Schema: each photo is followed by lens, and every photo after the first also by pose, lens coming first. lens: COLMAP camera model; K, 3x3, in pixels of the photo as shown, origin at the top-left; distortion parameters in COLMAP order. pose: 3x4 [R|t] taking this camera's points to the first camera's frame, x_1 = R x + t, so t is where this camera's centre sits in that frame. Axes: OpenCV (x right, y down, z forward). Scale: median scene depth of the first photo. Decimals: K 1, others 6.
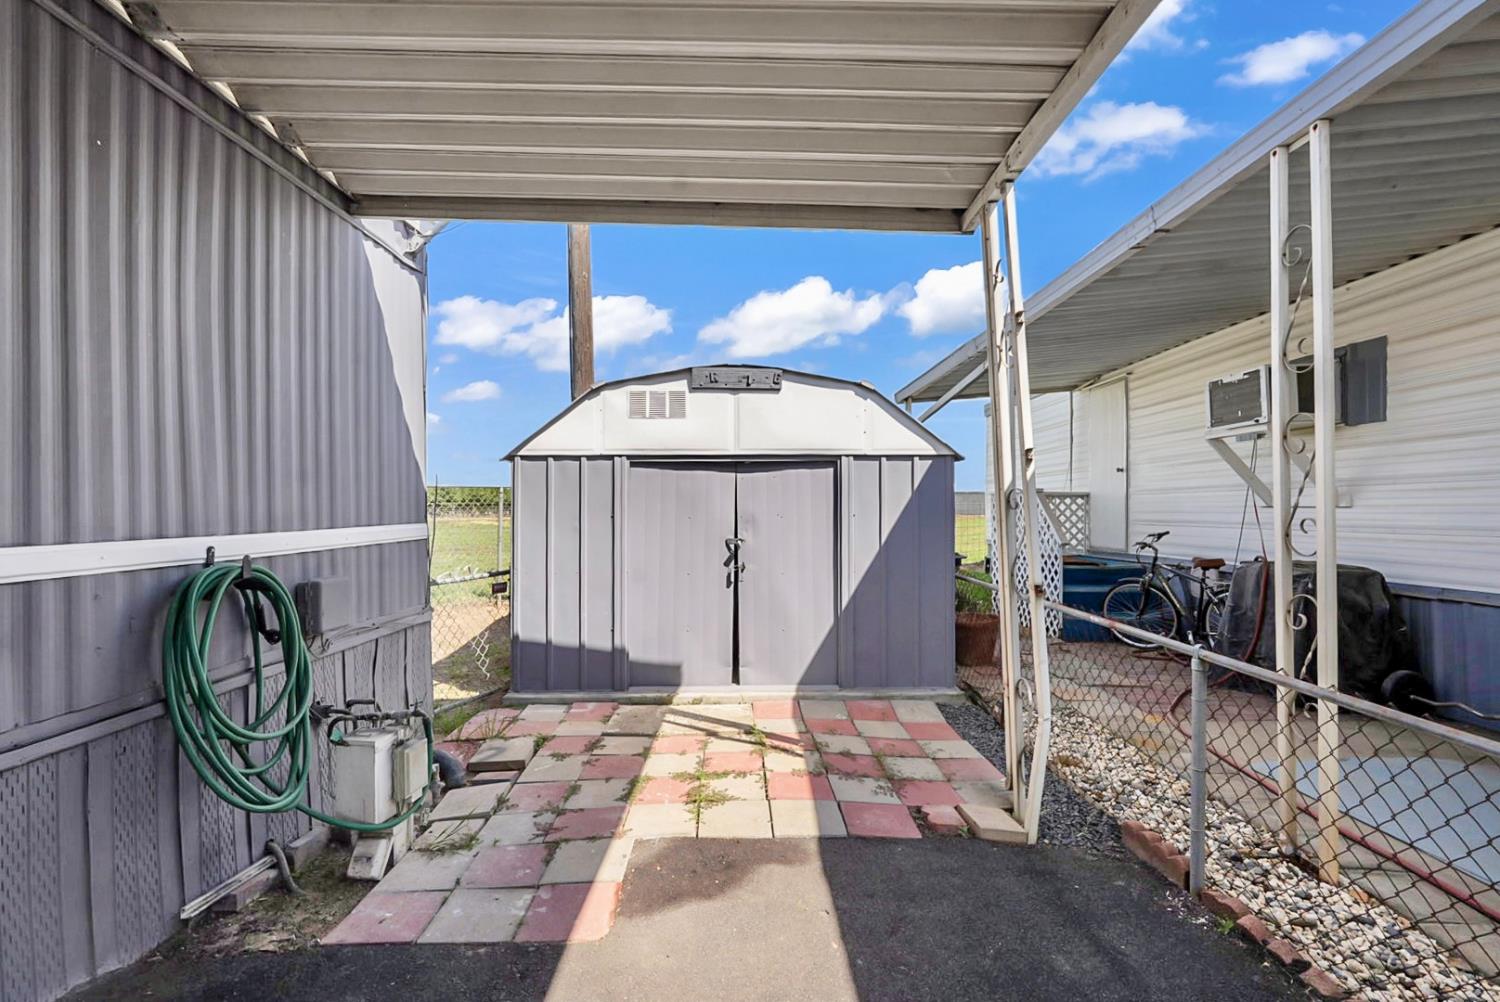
lens RADIAL K [[687.6, 0, 750.0], [0, 687.6, 501.0], [0, 0, 1]] dist [-0.013124, 0.000153]
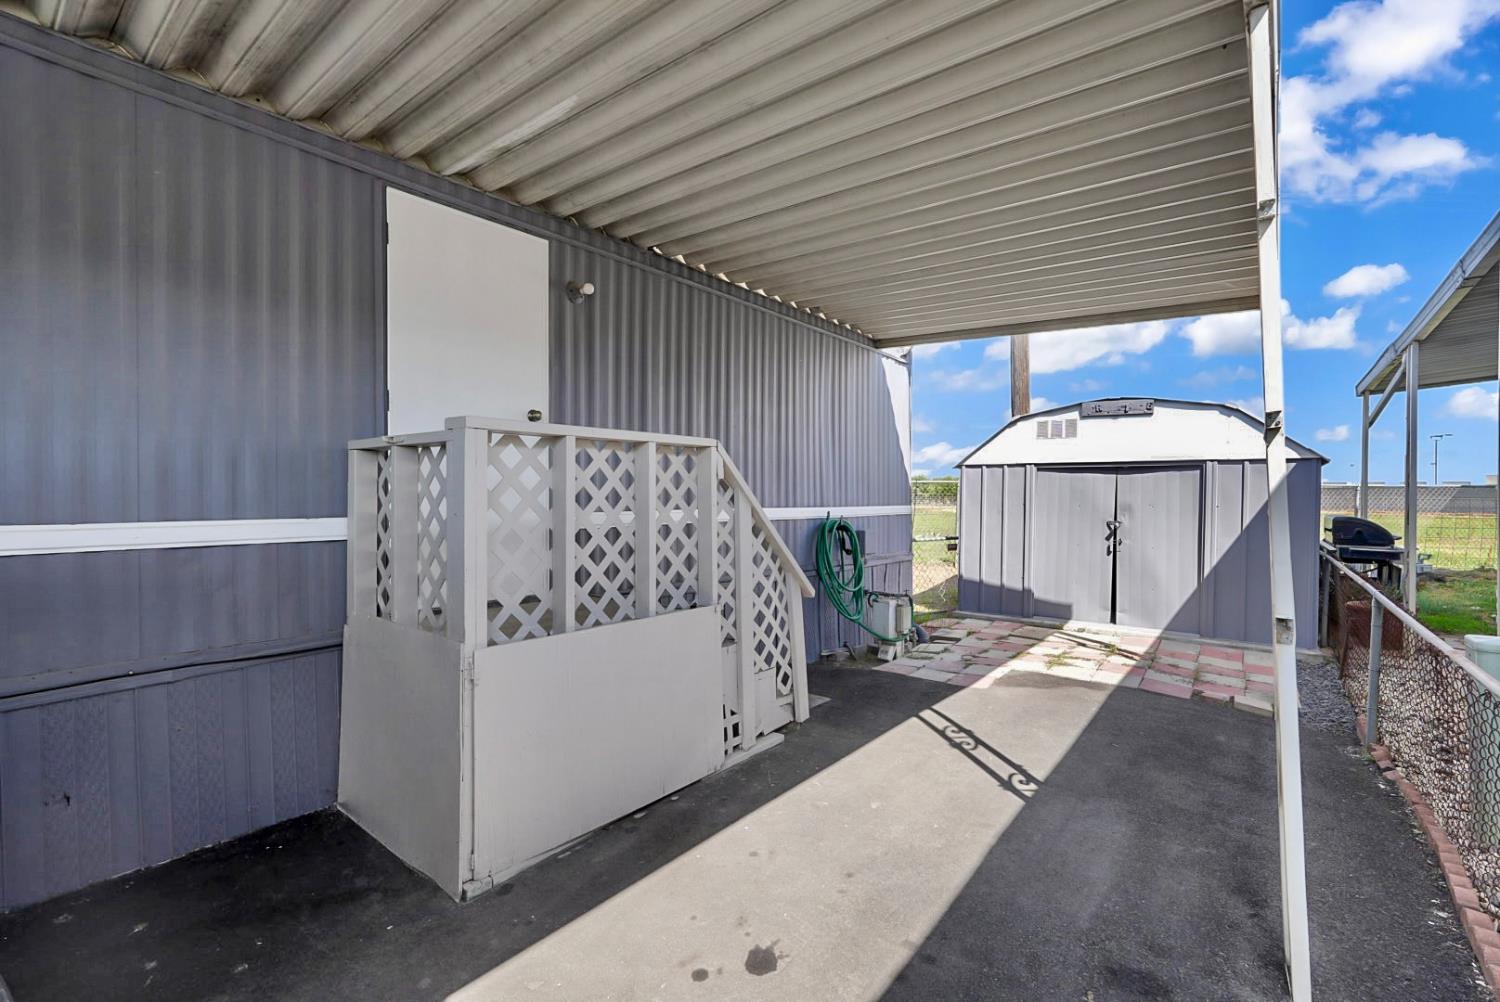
lens RADIAL K [[650.7, 0, 750.0], [0, 650.7, 501.0], [0, 0, 1]] dist [-0.002408, -0.000100]
pose [[0.781255, 0.016308, -0.623999, 0.231502], [-0.006910, 0.999823, 0.017479, -0.004944], [0.624174, -0.009344, 0.781229, -0.524351]]
